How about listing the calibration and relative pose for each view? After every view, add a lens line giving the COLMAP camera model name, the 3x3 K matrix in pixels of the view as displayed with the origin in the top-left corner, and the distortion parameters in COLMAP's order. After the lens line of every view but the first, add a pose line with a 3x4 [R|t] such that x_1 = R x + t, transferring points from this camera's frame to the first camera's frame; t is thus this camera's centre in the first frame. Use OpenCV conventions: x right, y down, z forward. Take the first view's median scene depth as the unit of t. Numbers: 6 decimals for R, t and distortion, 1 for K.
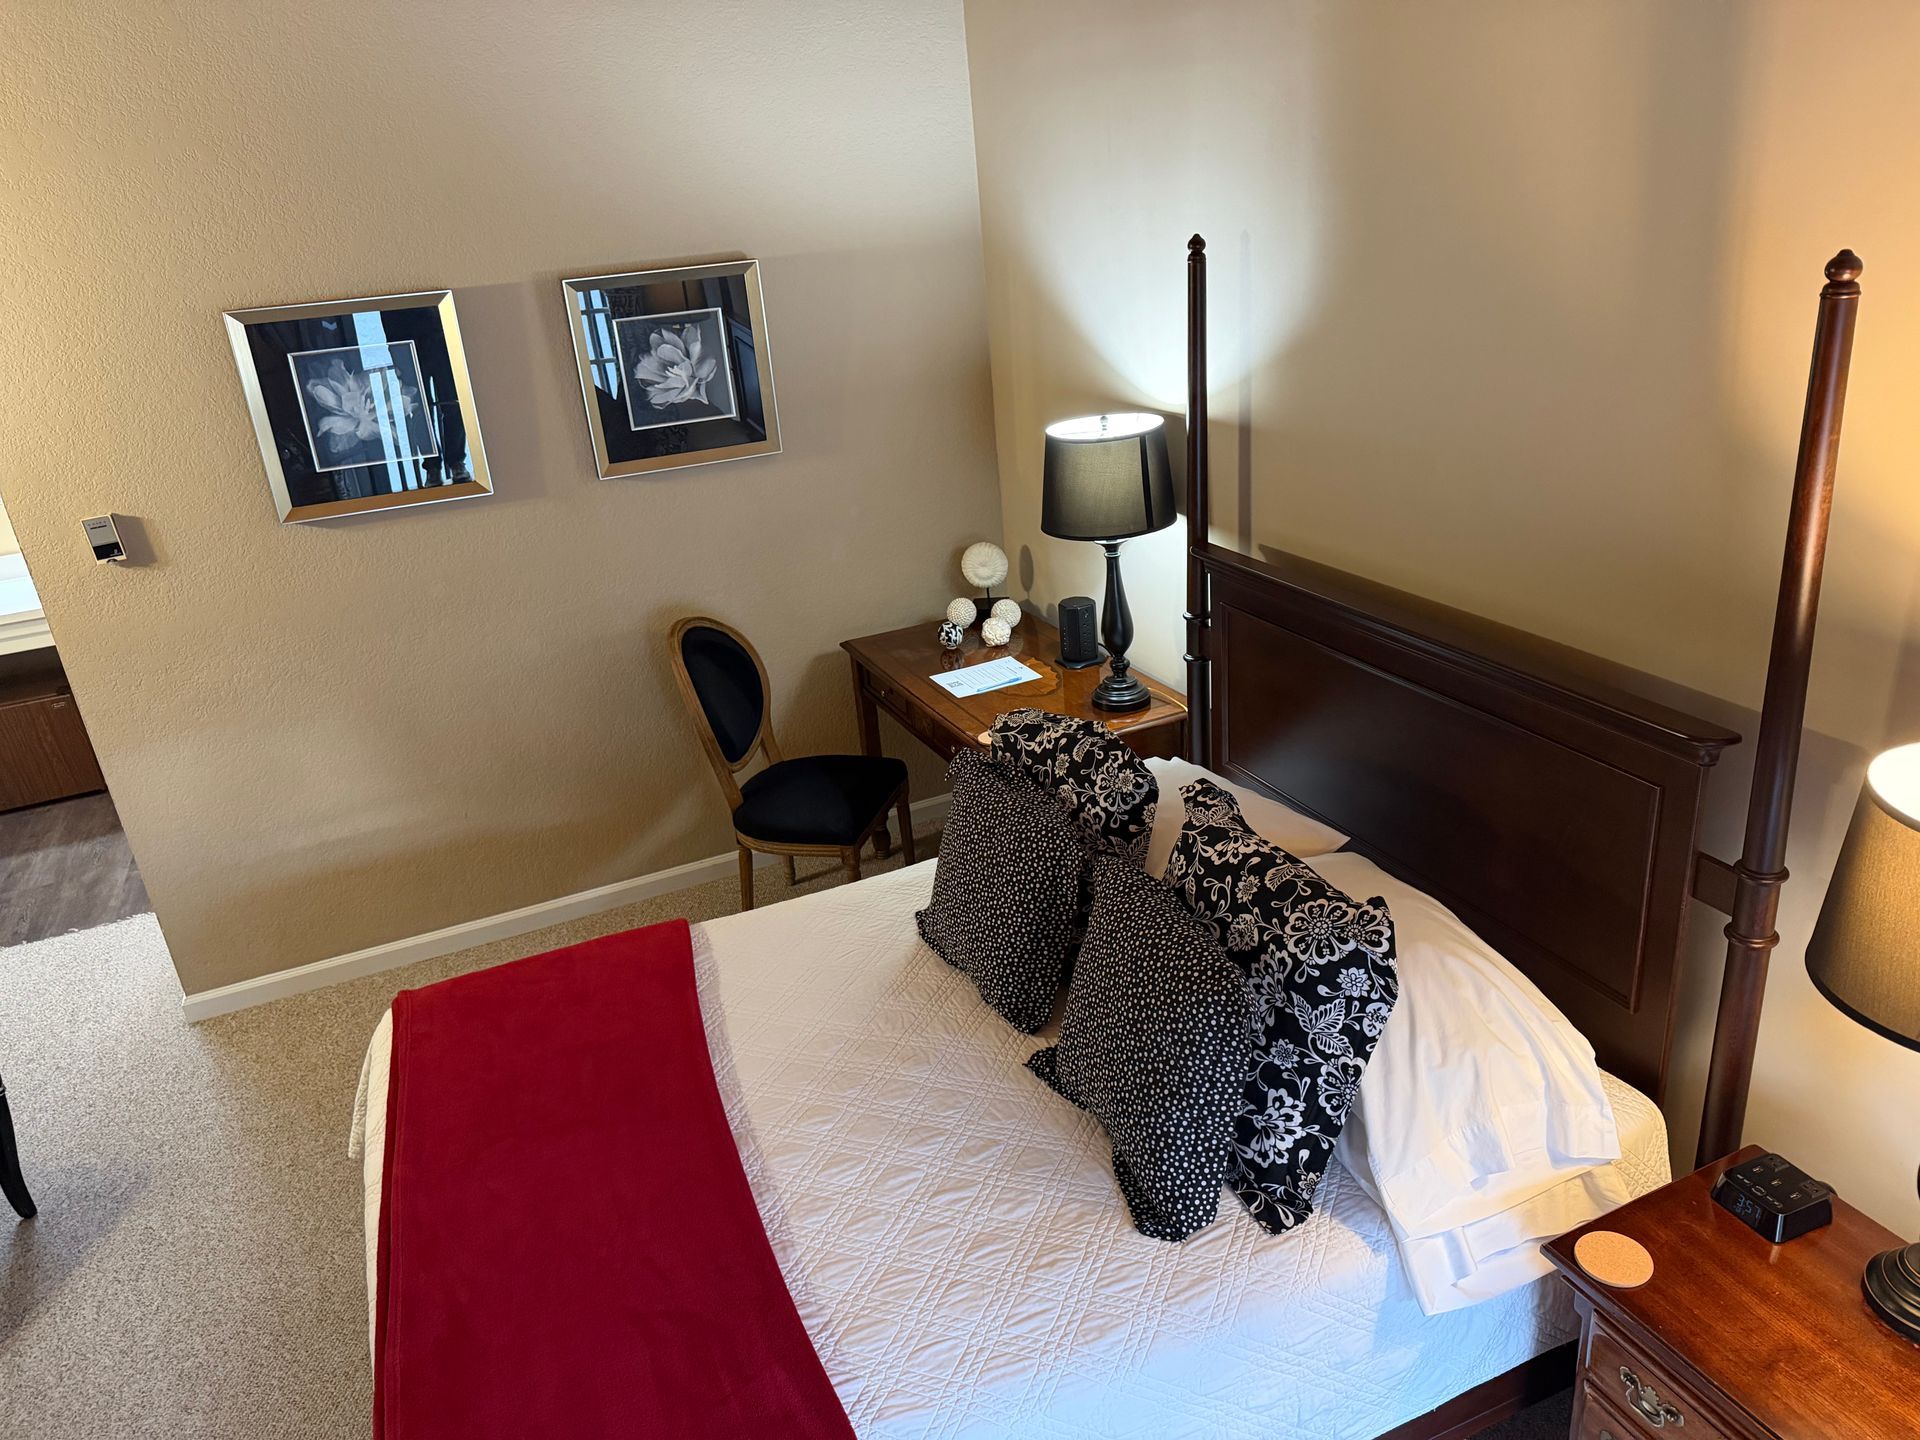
lens RADIAL K [[1364.8, 0, 962.2], [0, 1364.8, 713.2], [0, 0, 1]] dist [0.076104, -0.070412]
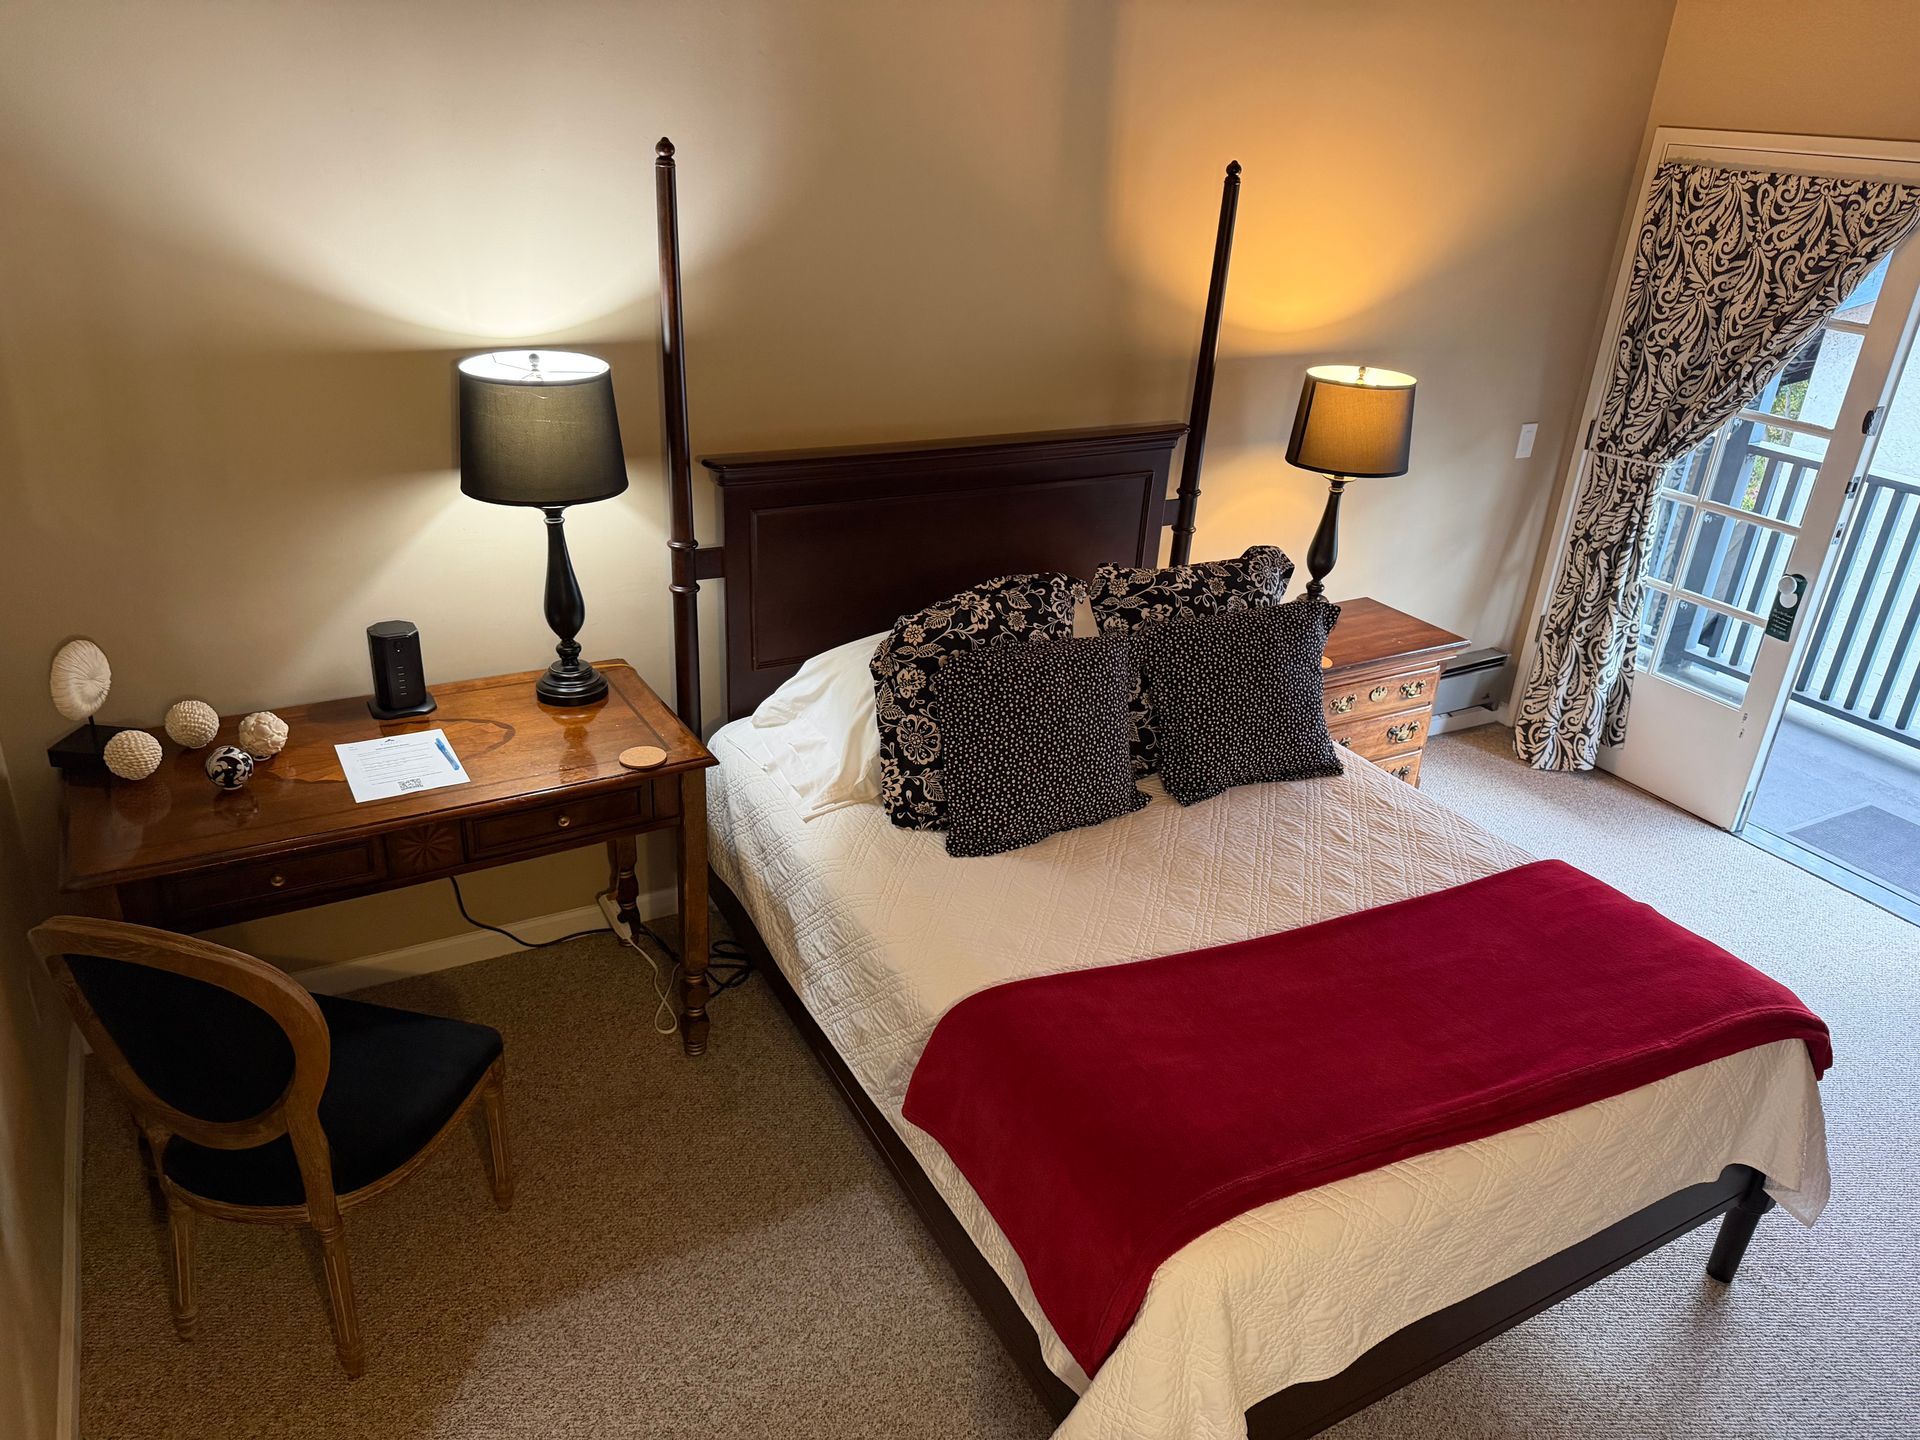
lens RADIAL K [[1364.8, 0, 960.2], [0, 1364.8, 725.6], [0, 0, 1]] dist [0.076104, -0.070412]
pose [[-0.111909, -0.352166, 0.929223, -1.000839], [0.323577, 0.871220, 0.369153, -0.318172], [-0.939561, 0.341987, 0.016455, 1.061211]]
